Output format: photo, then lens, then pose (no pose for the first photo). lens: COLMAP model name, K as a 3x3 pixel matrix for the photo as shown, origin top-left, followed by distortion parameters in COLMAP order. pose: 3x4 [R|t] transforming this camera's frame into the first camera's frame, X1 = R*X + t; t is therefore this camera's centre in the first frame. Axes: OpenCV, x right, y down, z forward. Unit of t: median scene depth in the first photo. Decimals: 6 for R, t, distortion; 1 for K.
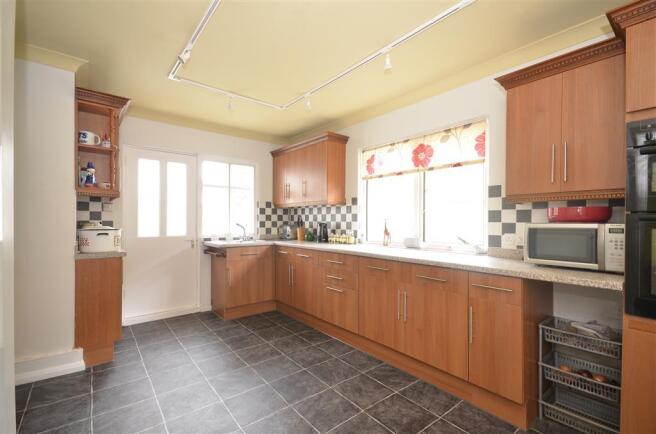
lens RADIAL K [[302.0, 0, 328.5], [0, 302.0, 219.4], [0, 0, 1]] dist [0.002475, 0.000358]
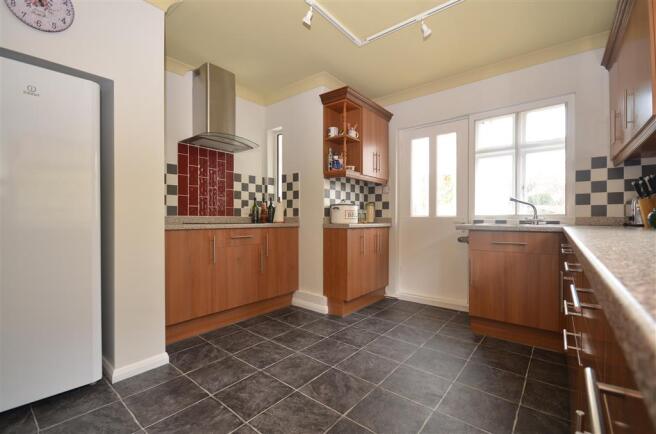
lens RADIAL K [[276.9, 0, 328.0], [0, 276.9, 218.3], [0, 0, 1]] dist [-0.012659, 0.000324]
pose [[0.194523, -0.003460, -0.980892, 0.228193], [0.000725, 0.999994, -0.003384, 0.064083], [0.980898, -0.000053, 0.194524, 0.520680]]
